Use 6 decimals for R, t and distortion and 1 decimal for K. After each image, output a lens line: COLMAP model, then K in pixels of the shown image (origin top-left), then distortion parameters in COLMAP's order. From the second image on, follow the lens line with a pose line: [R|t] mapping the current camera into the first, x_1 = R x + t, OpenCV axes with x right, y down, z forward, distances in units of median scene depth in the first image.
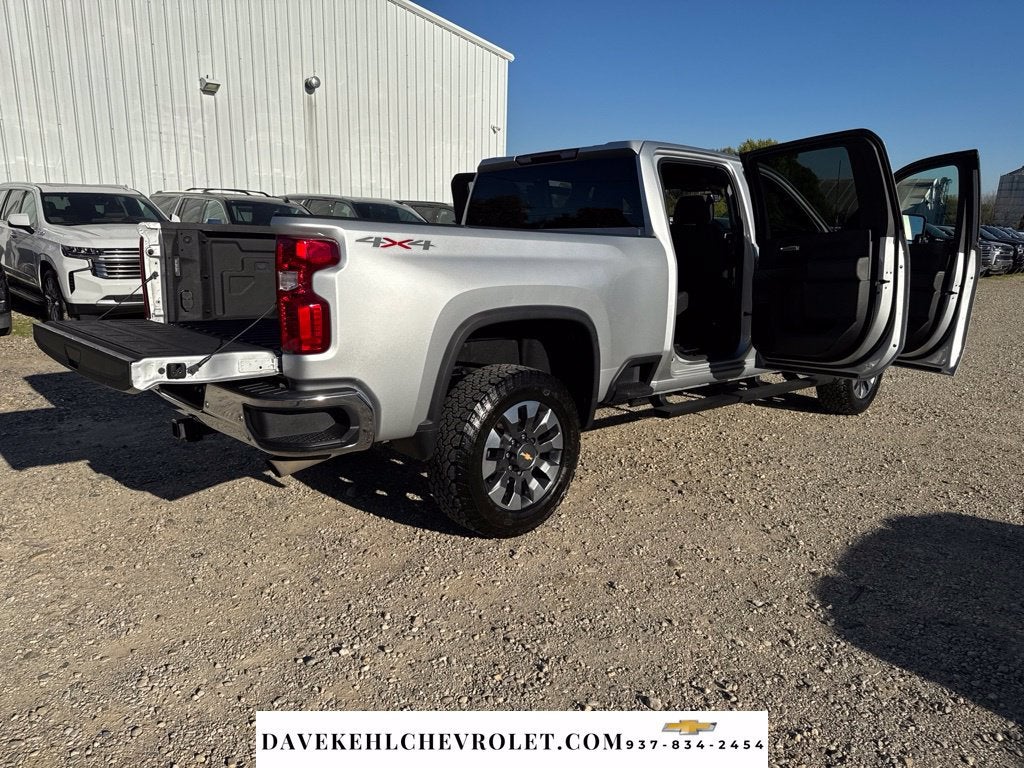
lens RADIAL K [[725.2, 0, 513.0], [0, 725.2, 395.6], [0, 0, 1]] dist [0.030707, -0.026809]
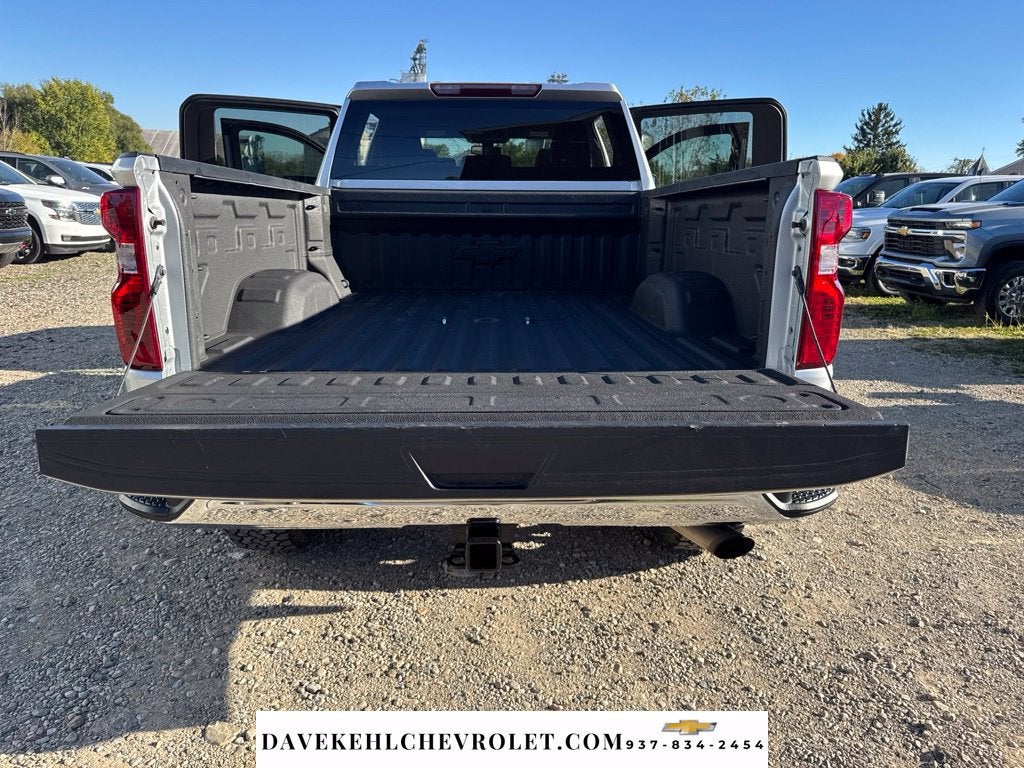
lens RADIAL K [[726.6, 0, 511.4], [0, 726.6, 388.3], [0, 0, 1]] dist [0.005588, -0.002572]
pose [[0.656441, -0.193671, 0.729093, -0.805393], [0.155927, 0.980446, 0.120050, -0.134267], [-0.738087, 0.034880, 0.673804, 0.618732]]
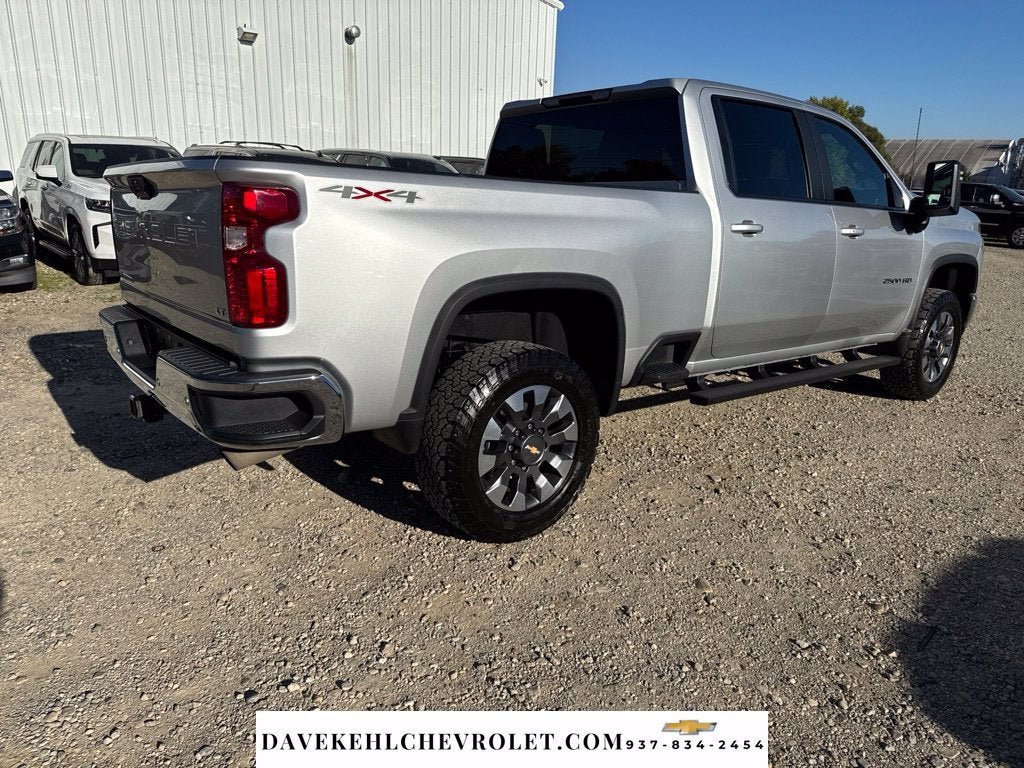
lens RADIAL K [[726.6, 0, 511.4], [0, 726.6, 388.3], [0, 0, 1]] dist [0.005588, -0.002572]
pose [[0.997532, 0.028665, -0.064091, 0.047768], [-0.025865, 0.998692, 0.044099, -0.026510], [0.065271, -0.042332, 0.996969, 0.157188]]
